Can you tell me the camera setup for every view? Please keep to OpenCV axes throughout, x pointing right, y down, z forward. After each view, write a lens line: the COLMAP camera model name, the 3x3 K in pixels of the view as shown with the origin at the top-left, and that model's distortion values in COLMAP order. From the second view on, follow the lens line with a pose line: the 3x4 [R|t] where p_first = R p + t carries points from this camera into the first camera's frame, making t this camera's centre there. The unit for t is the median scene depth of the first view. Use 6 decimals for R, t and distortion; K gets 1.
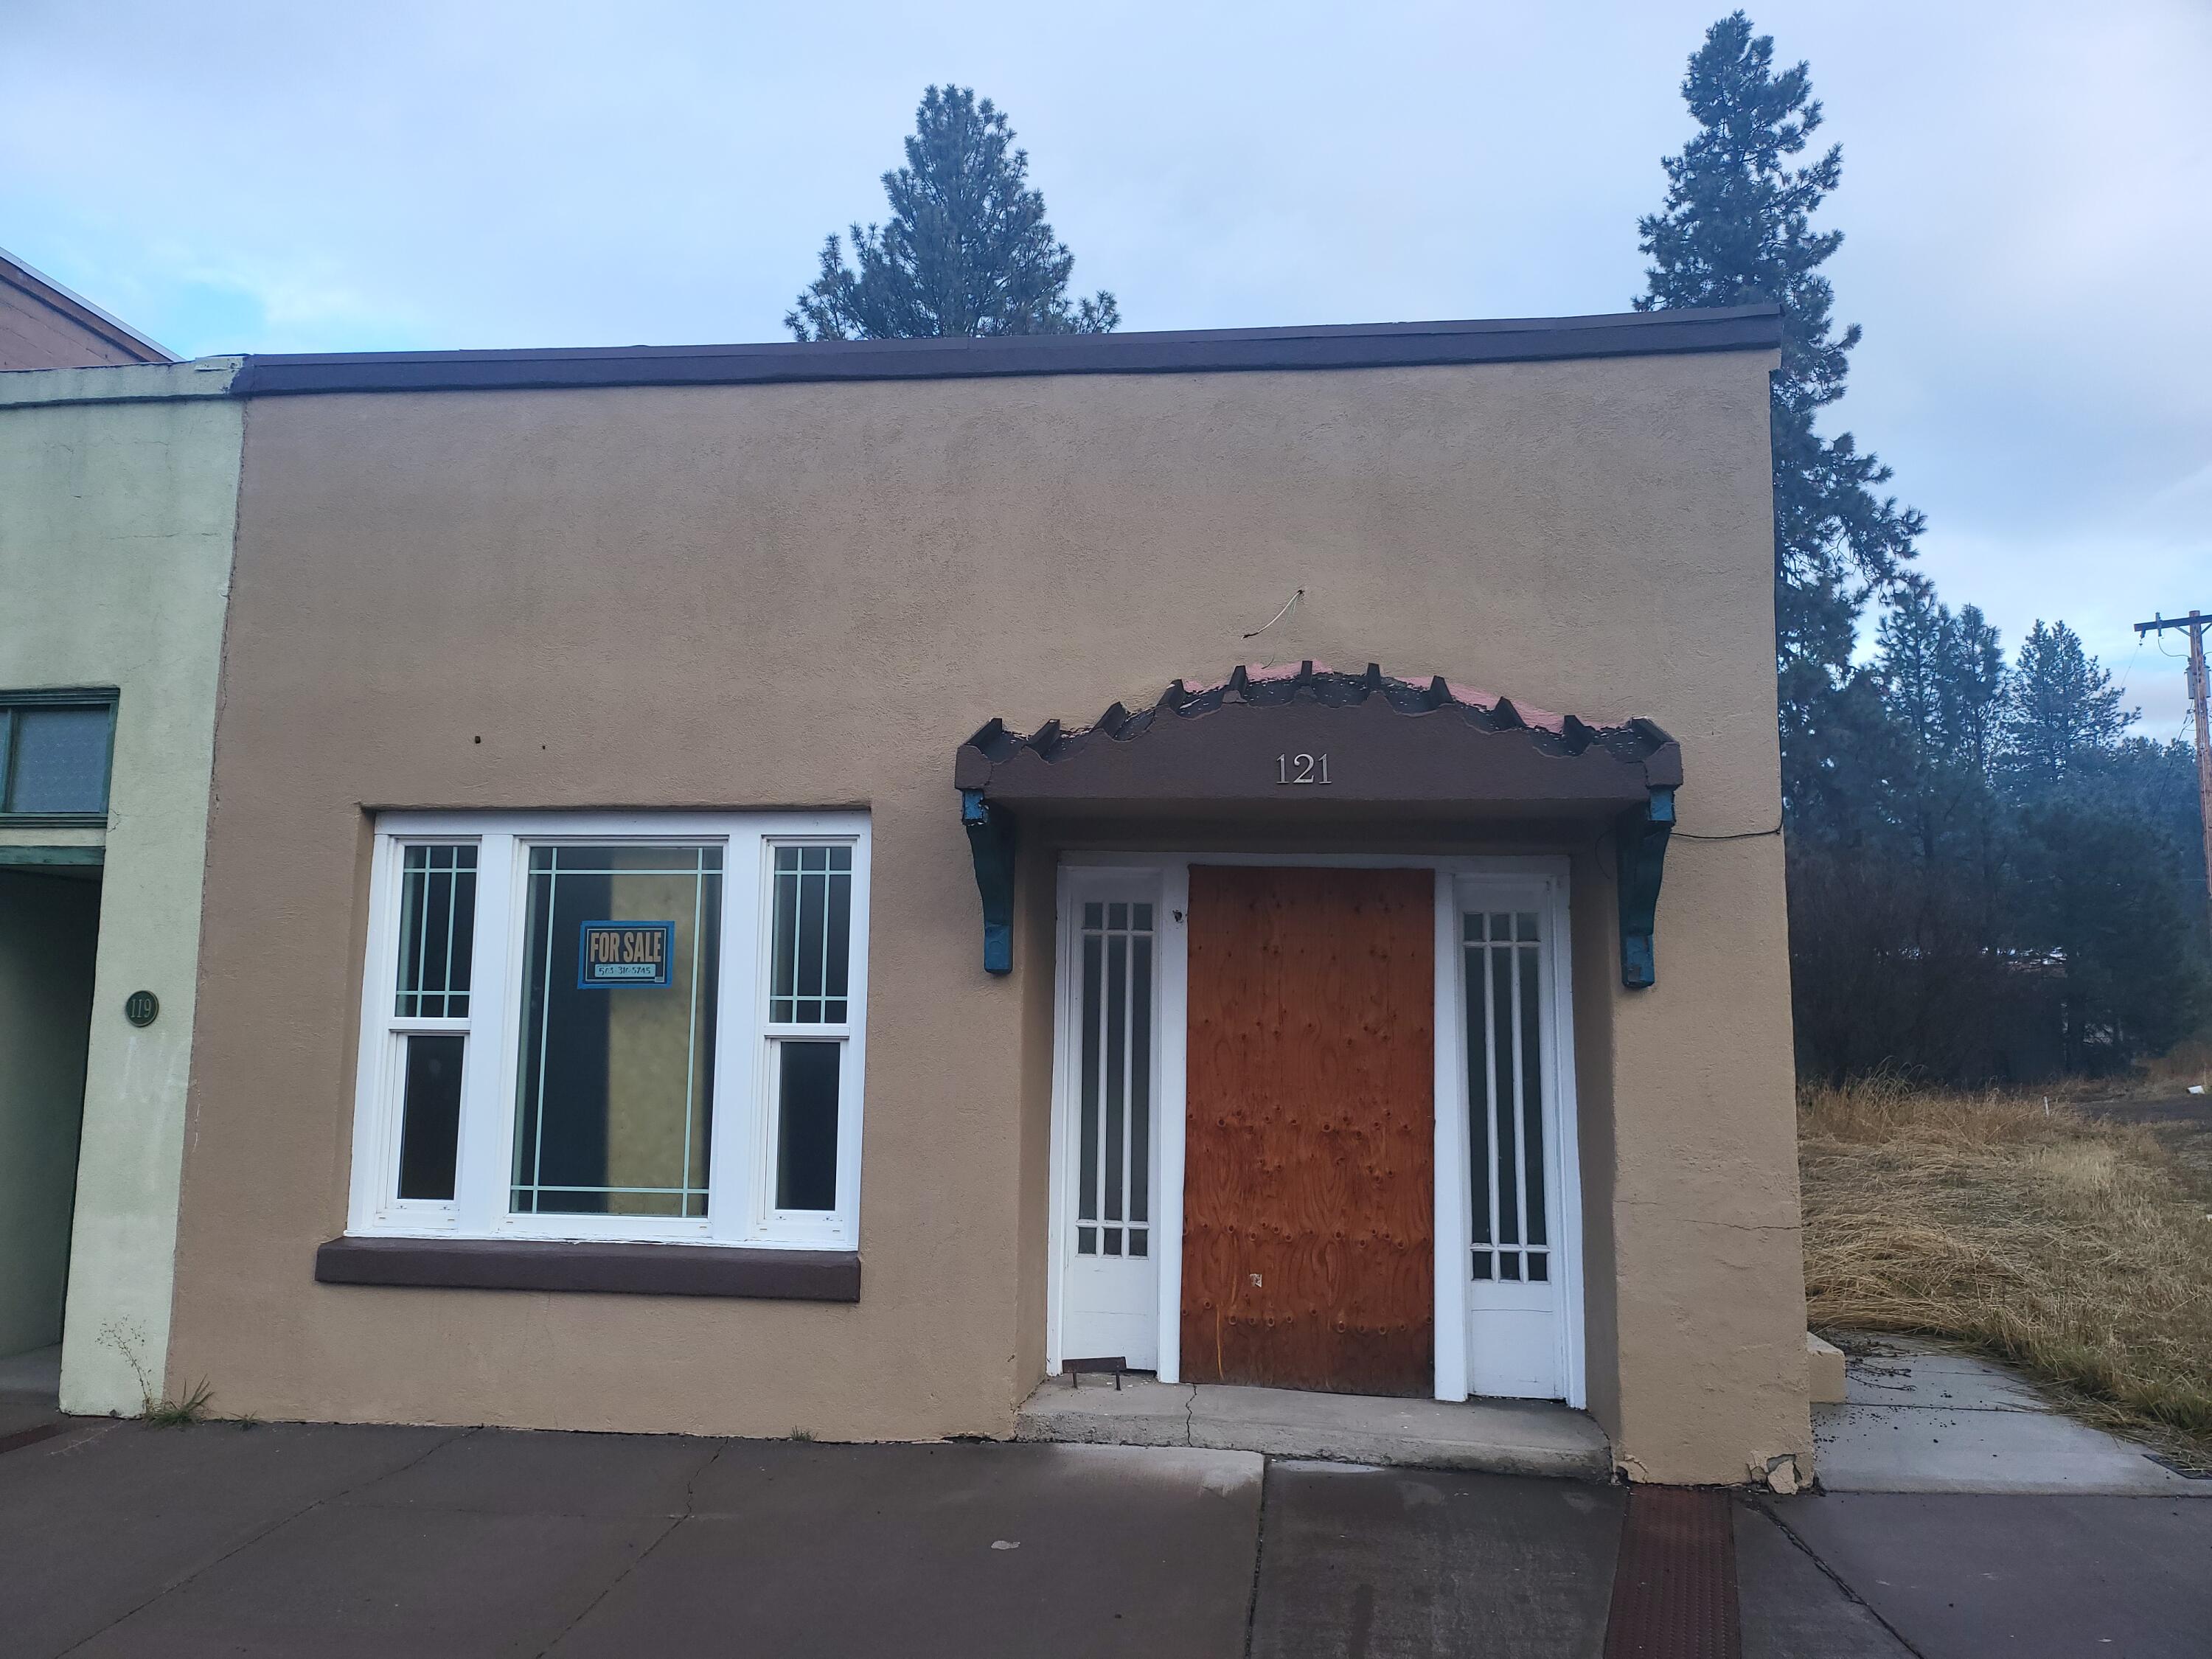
lens RADIAL K [[1539.4, 0, 1101.0], [0, 1539.4, 849.0], [0, 0, 1]] dist [0.064014, -0.062732]
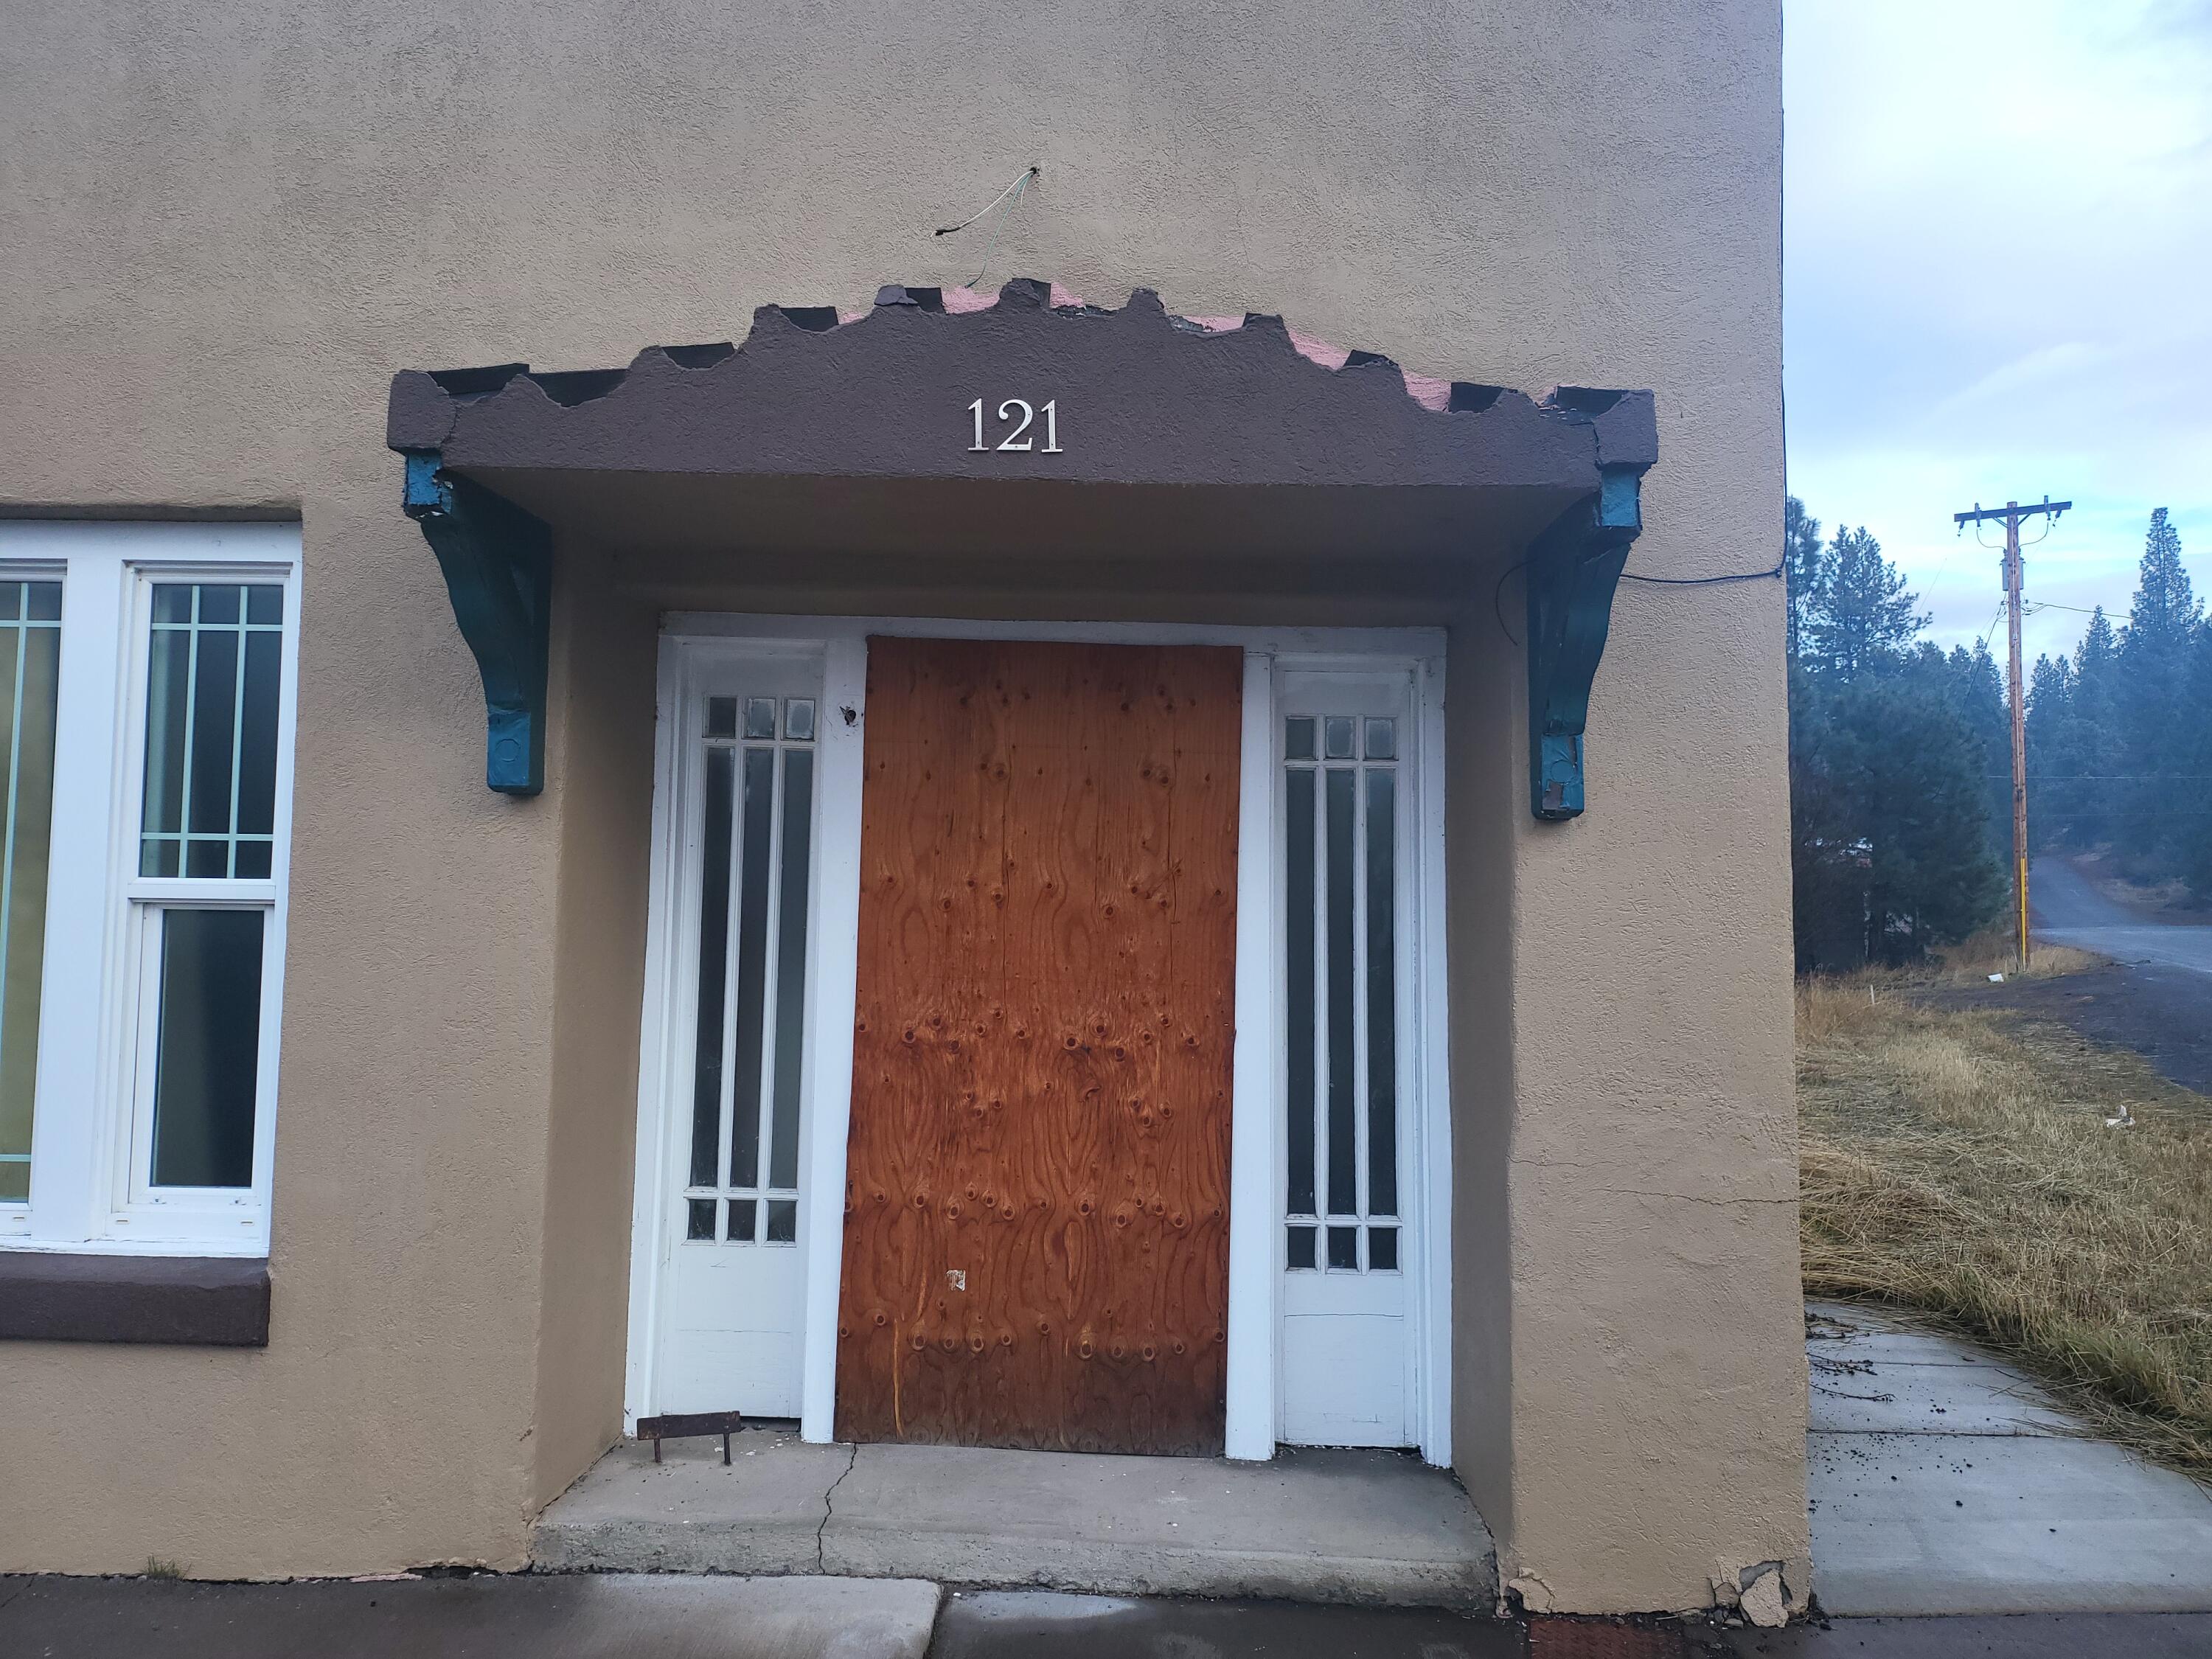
lens RADIAL K [[1539.4, 0, 1101.8], [0, 1539.4, 814.4], [0, 0, 1]] dist [0.064014, -0.062732]
pose [[0.994169, 0.009515, 0.107412, 0.089795], [-0.014613, 0.998799, 0.046769, 0.055370], [-0.106838, -0.048066, 0.993114, 0.367478]]
